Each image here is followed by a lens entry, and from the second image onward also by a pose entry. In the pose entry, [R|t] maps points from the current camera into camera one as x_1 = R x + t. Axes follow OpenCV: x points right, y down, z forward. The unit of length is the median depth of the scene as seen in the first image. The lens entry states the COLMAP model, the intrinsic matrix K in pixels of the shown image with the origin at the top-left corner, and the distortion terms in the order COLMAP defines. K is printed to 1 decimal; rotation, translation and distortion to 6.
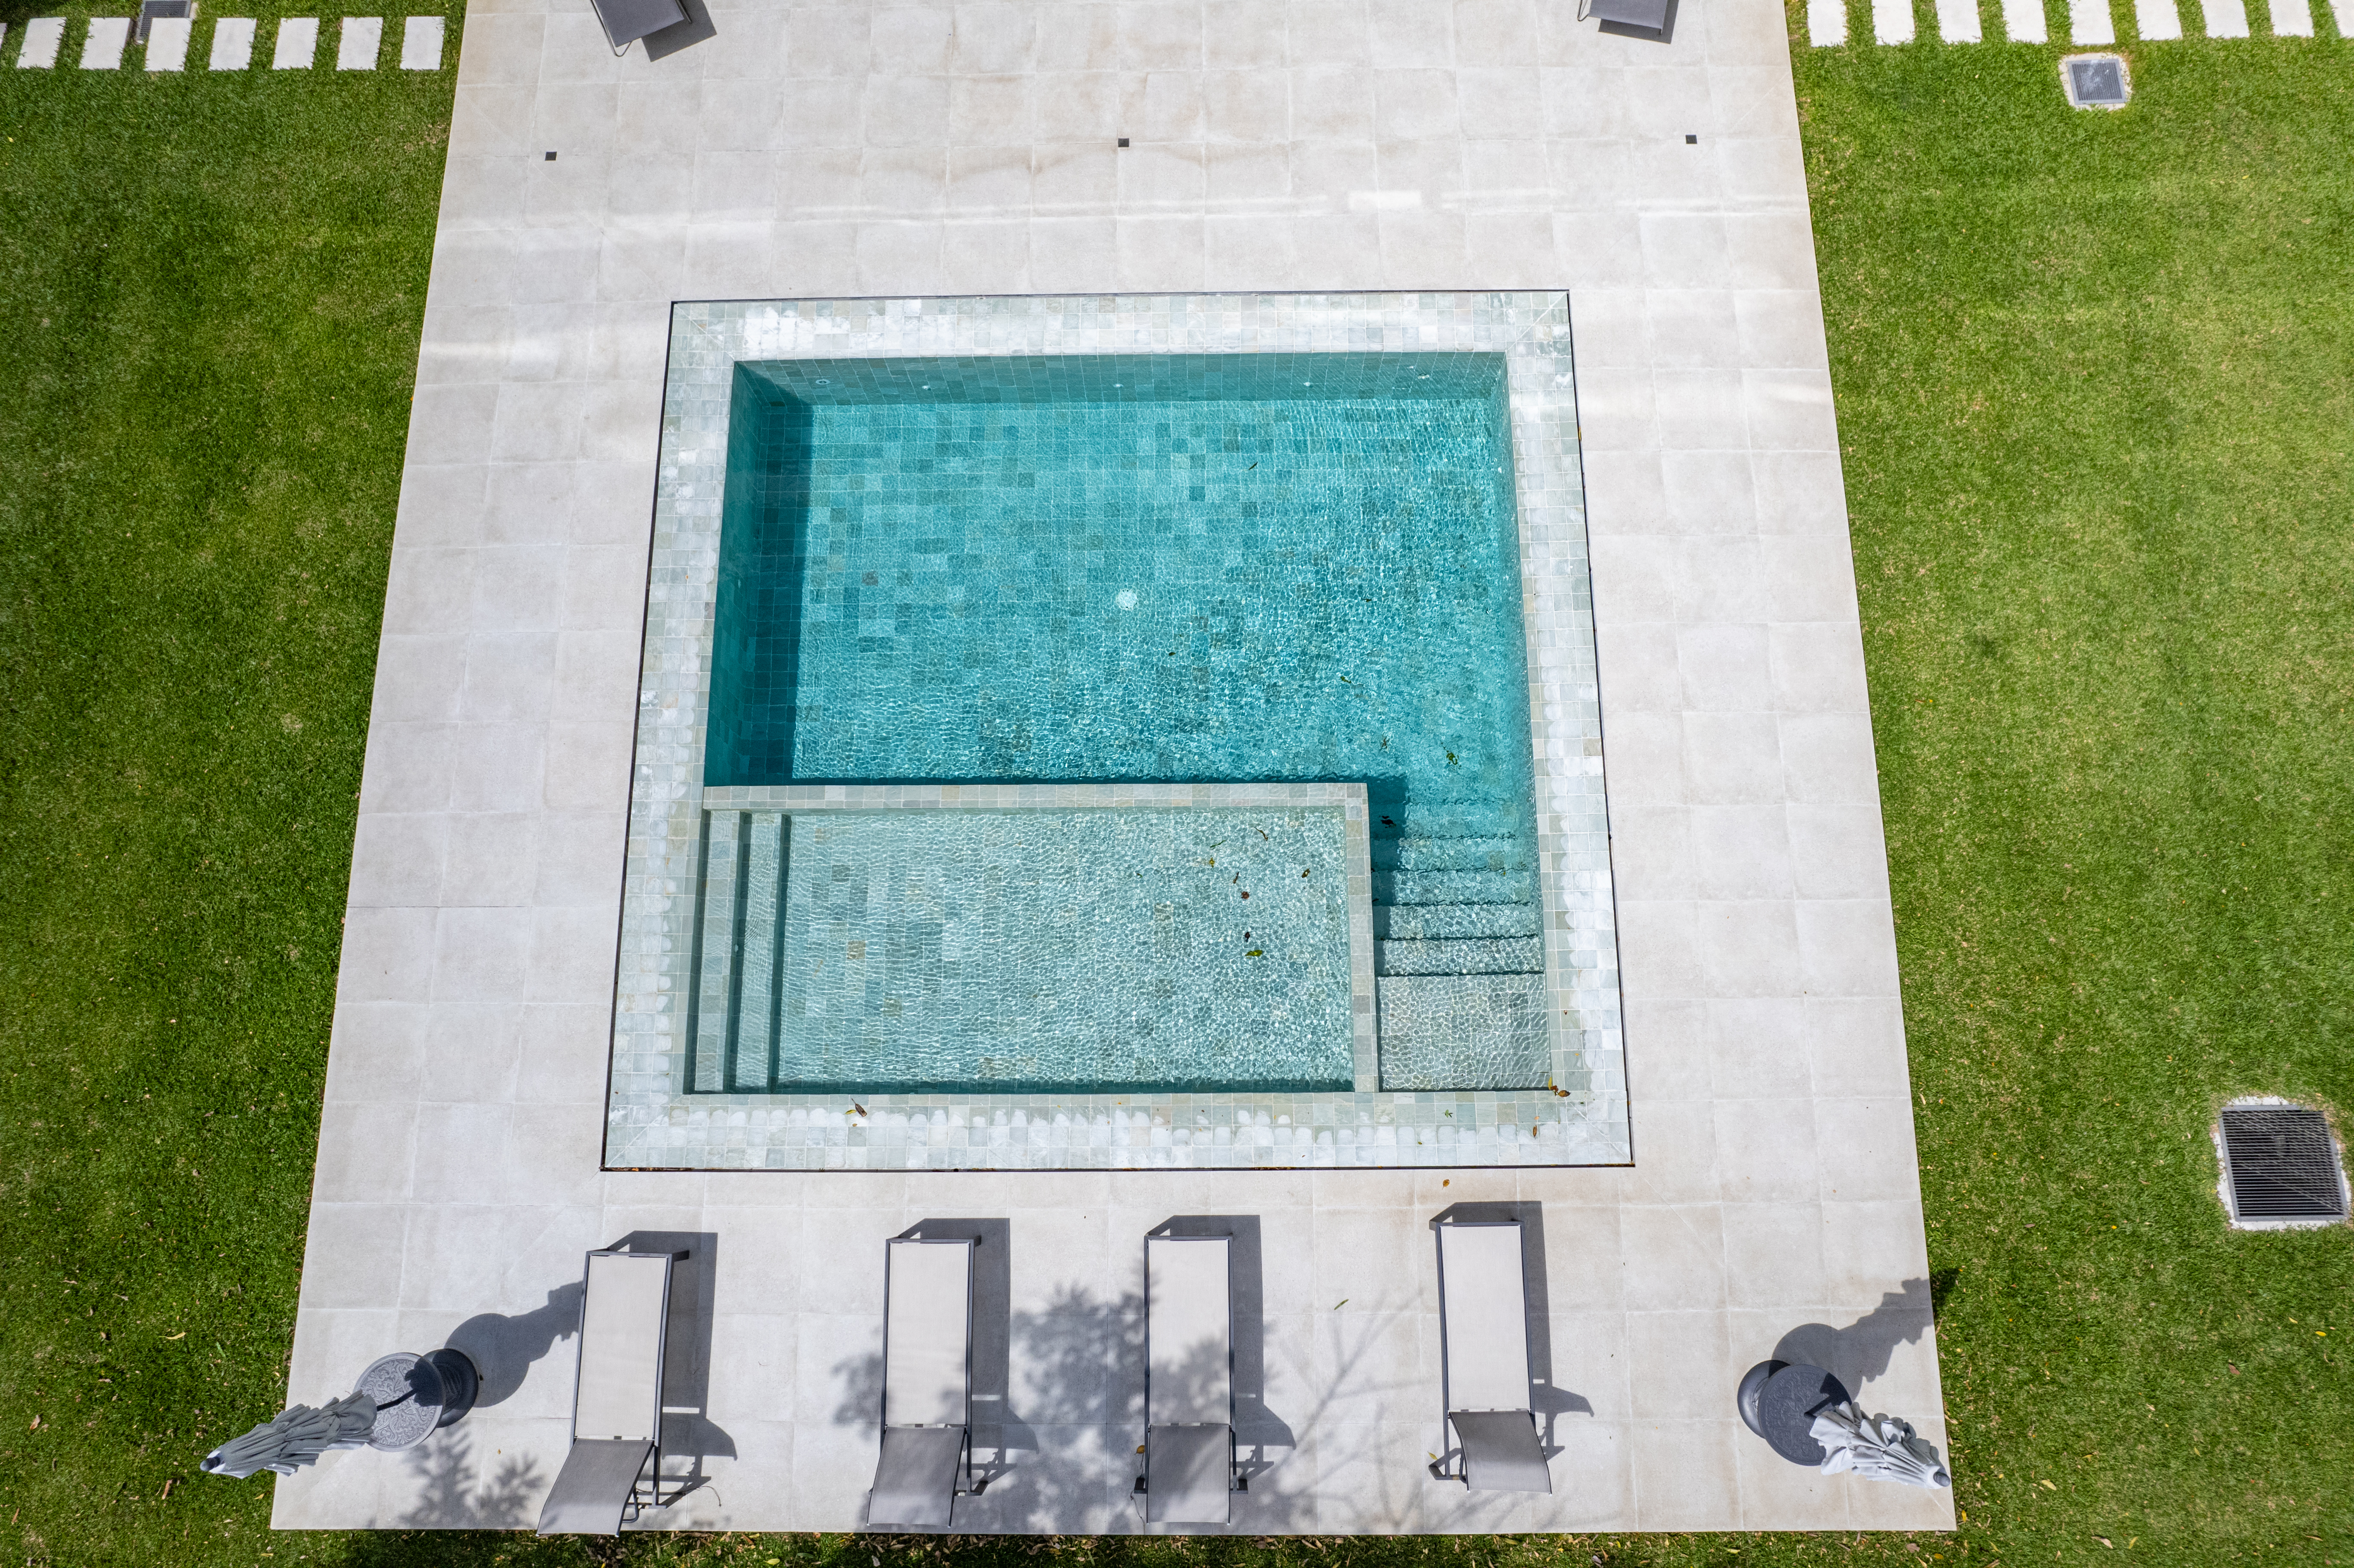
lens RADIAL K [[1461.5, 0, 1177.0], [0, 1461.5, 784.0], [0, 0, 1]] dist [-0.076295, 0.066991]
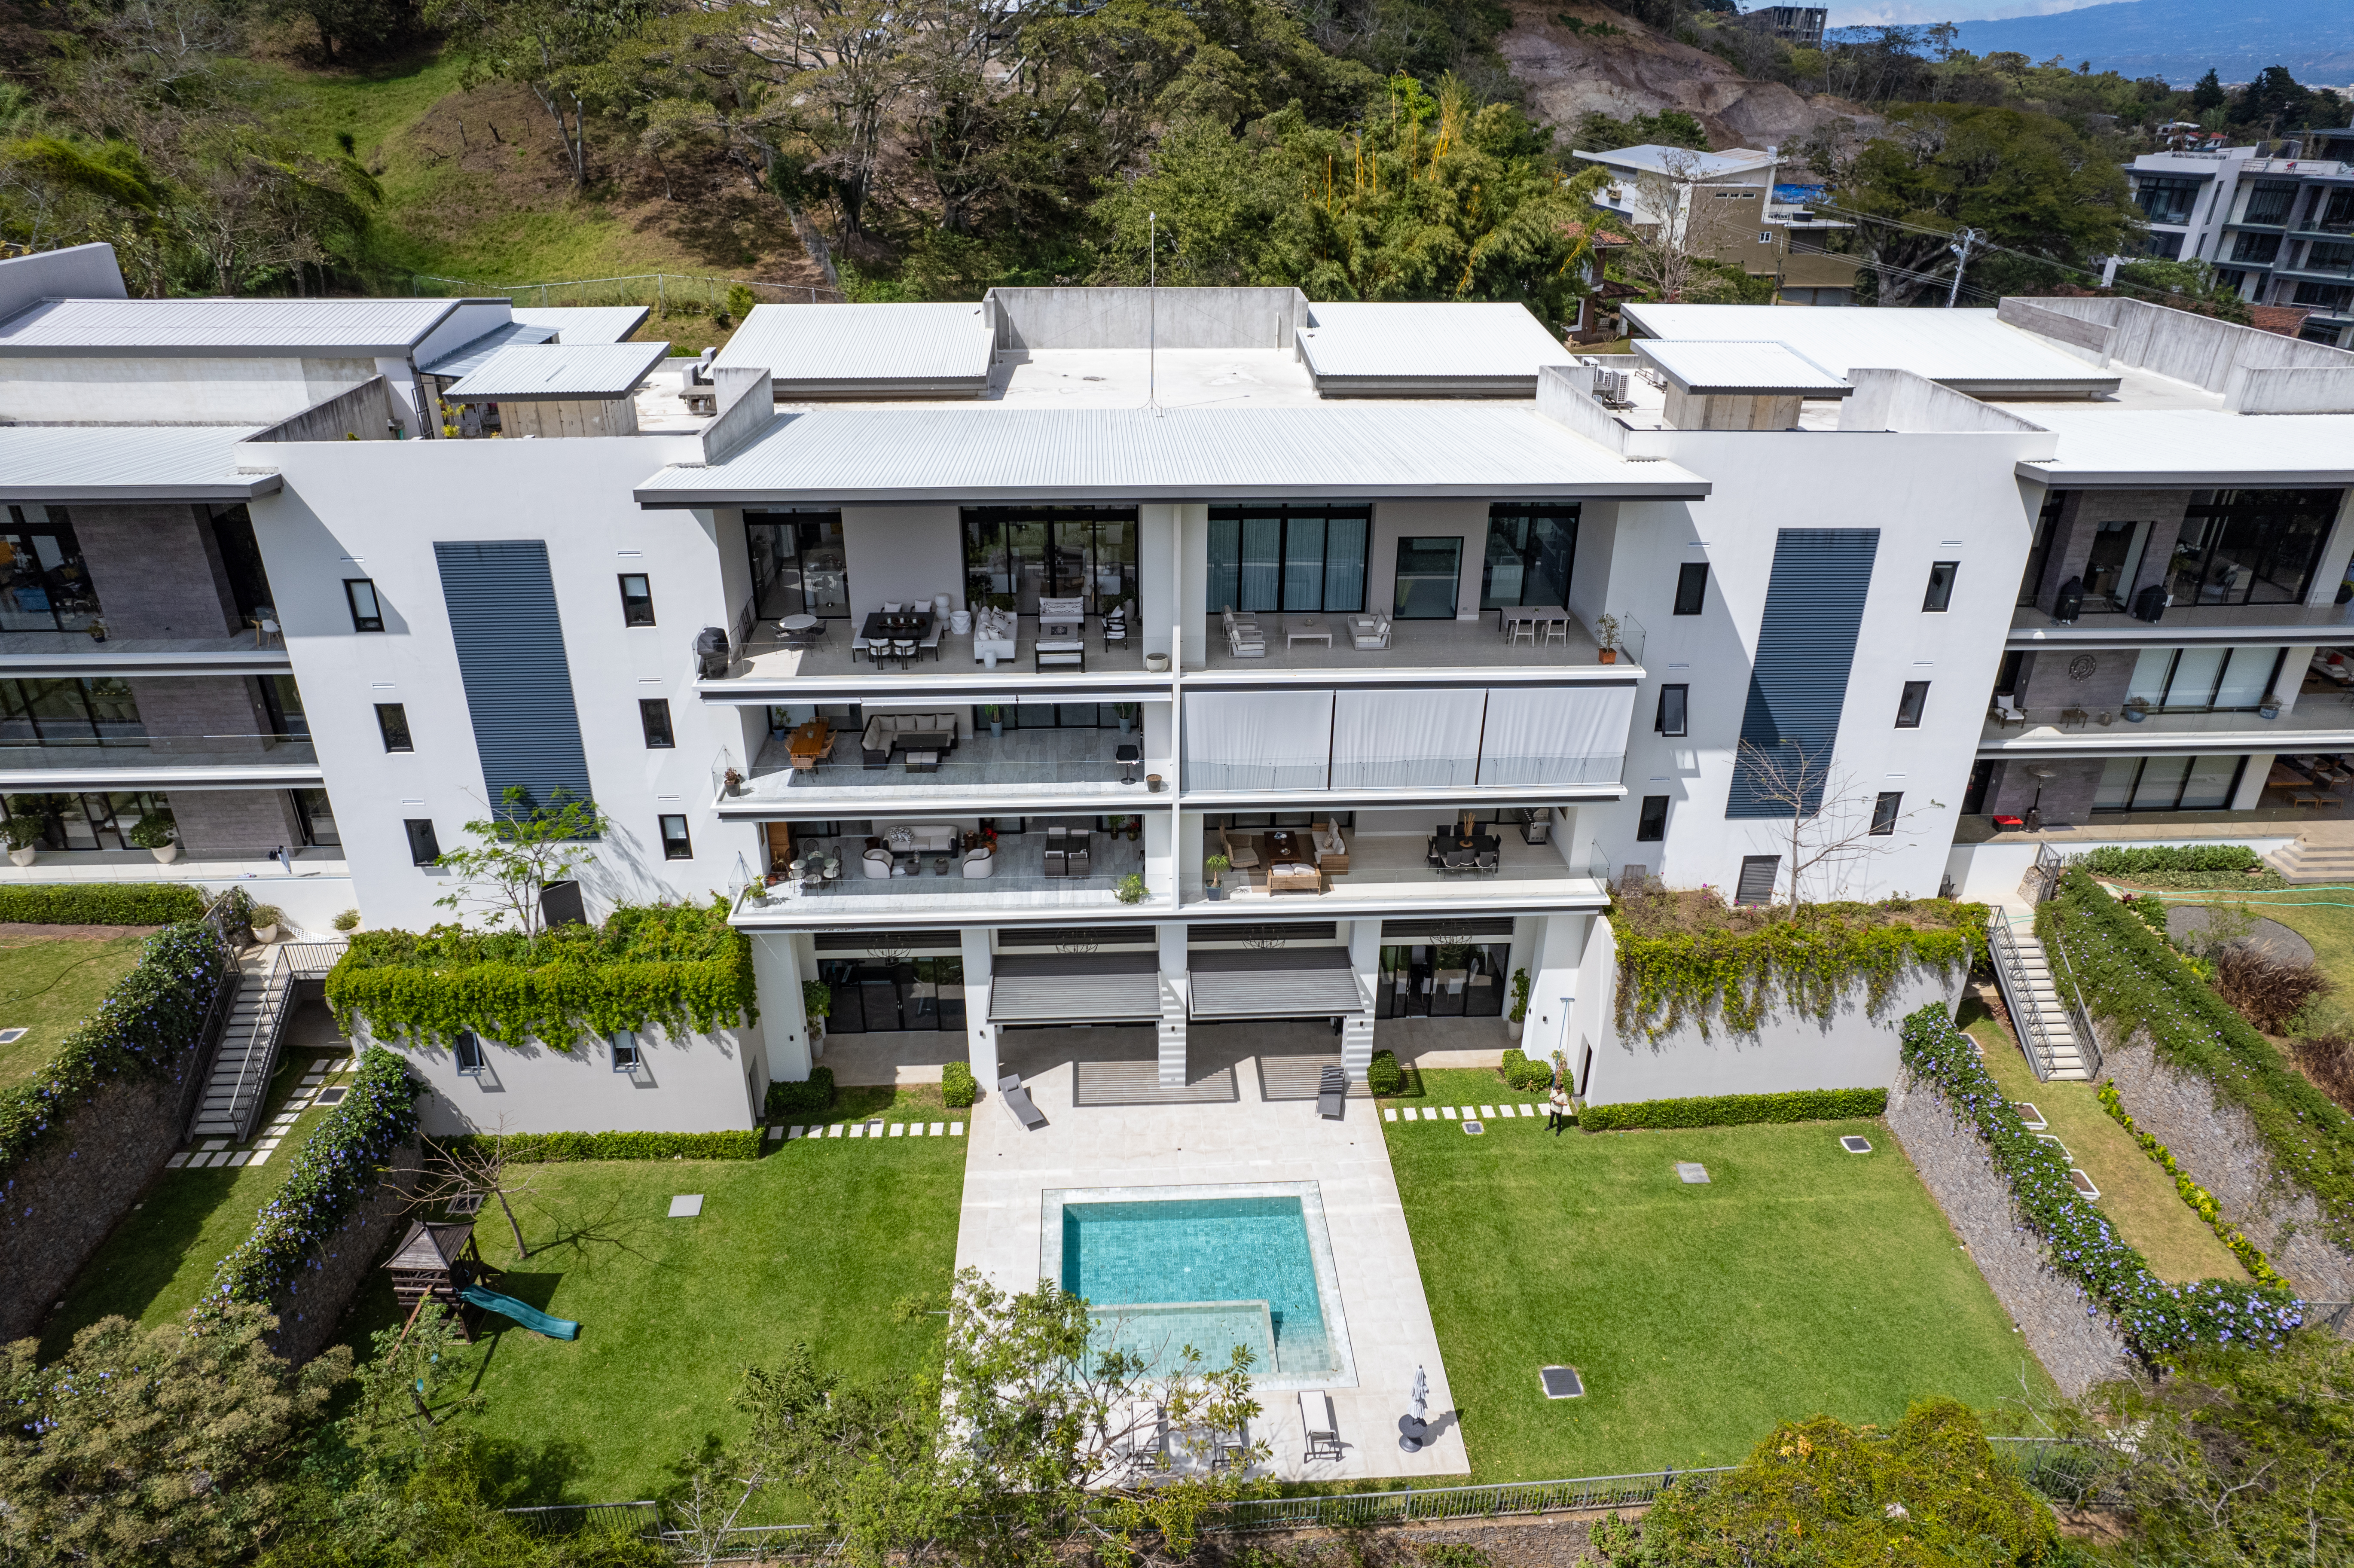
lens RADIAL K [[1461.5, 0, 1177.0], [0, 1461.5, 784.0], [0, 0, 1]] dist [-0.076295, 0.066991]
pose [[0.998651, -0.002932, 0.051841, -0.235205], [0.041909, 0.634946, -0.771419, 1.756548], [-0.030655, 0.772551, 0.634212, -1.930795]]
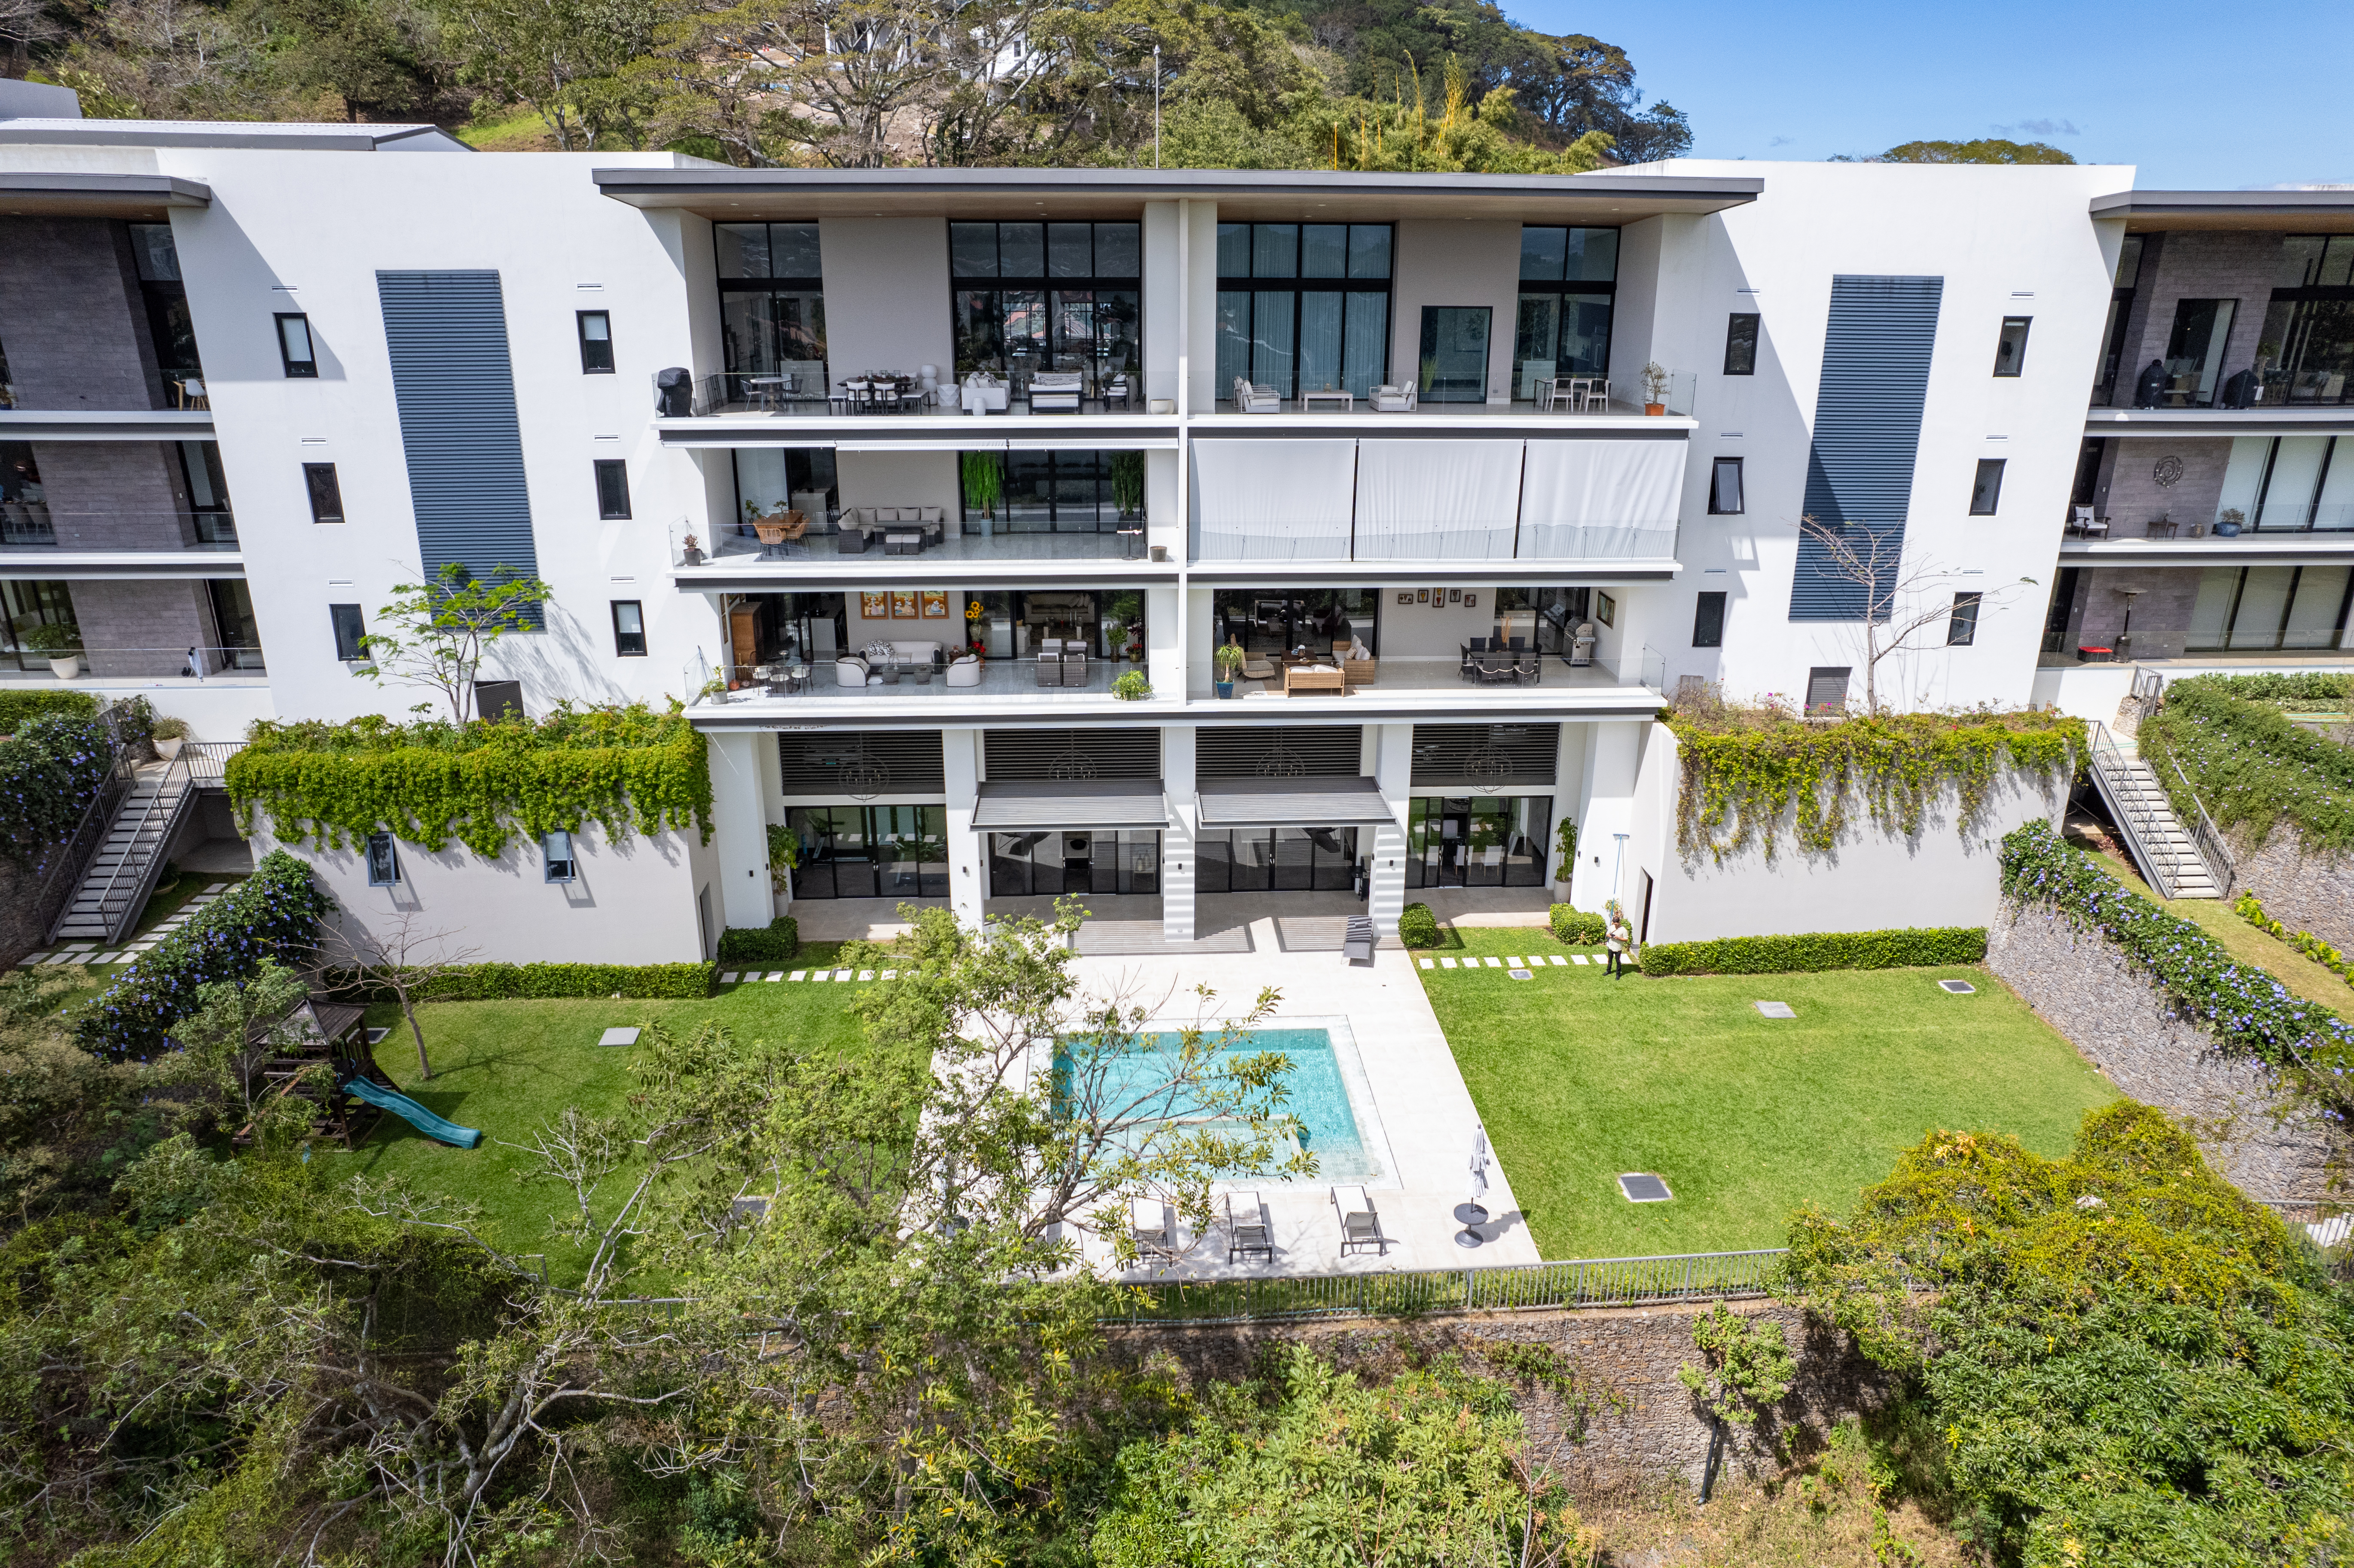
lens RADIAL K [[1461.5, 0, 1177.0], [0, 1461.5, 784.0], [0, 0, 1]] dist [-0.076295, 0.066991]
pose [[0.998802, 0.001211, 0.048927, -0.222914], [0.040550, 0.539311, -0.841130, 1.977780], [-0.027405, 0.842106, 0.538615, -1.006745]]
